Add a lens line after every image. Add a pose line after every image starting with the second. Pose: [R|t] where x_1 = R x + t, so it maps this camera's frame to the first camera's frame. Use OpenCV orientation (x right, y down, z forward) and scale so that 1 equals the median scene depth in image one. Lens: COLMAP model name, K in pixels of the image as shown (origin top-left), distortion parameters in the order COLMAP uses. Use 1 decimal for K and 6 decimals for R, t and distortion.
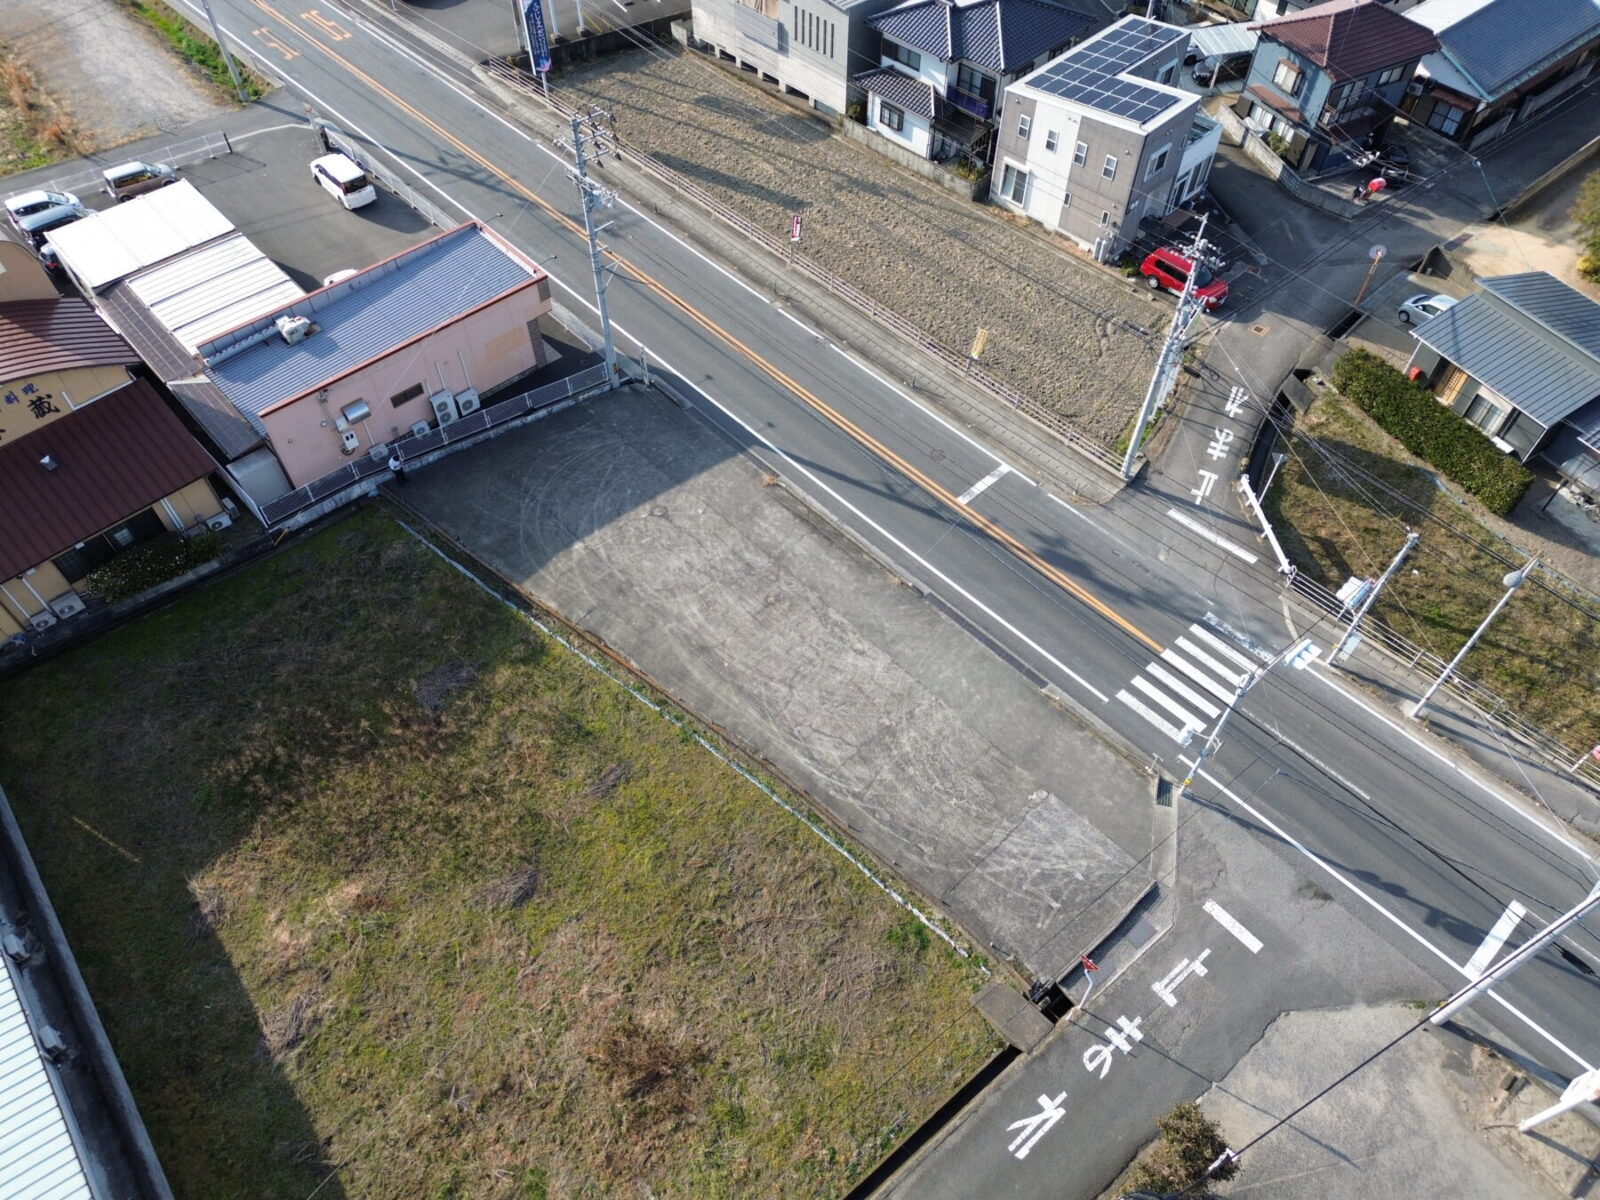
lens RADIAL K [[1129.2, 0, 791.7], [0, 1129.2, 597.9], [0, 0, 1]] dist [0.068335, -0.054725]
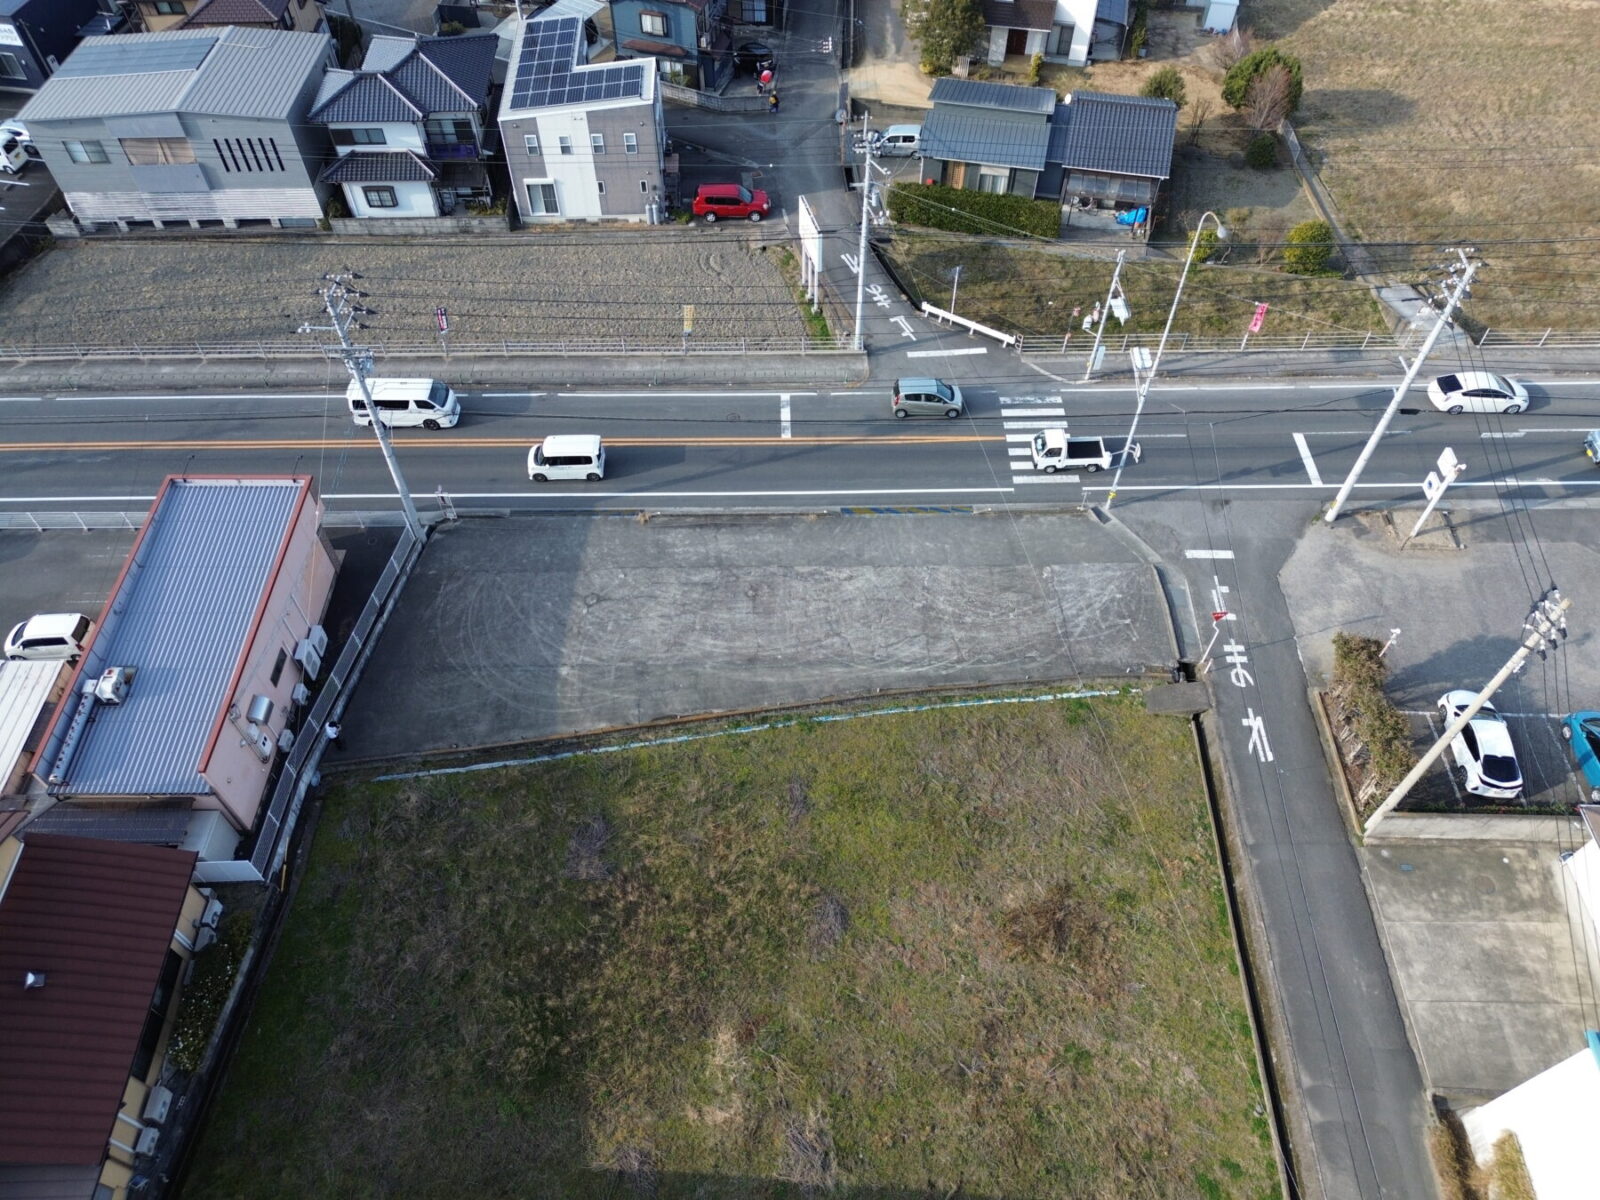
lens RADIAL K [[1129.2, 0, 791.7], [0, 1129.2, 597.9], [0, 0, 1]] dist [0.068335, -0.054725]
pose [[0.672473, -0.581729, 0.457571, -0.465583], [0.582778, 0.797292, 0.157147, -0.134825], [-0.456235, 0.160985, 0.875176, 0.043874]]
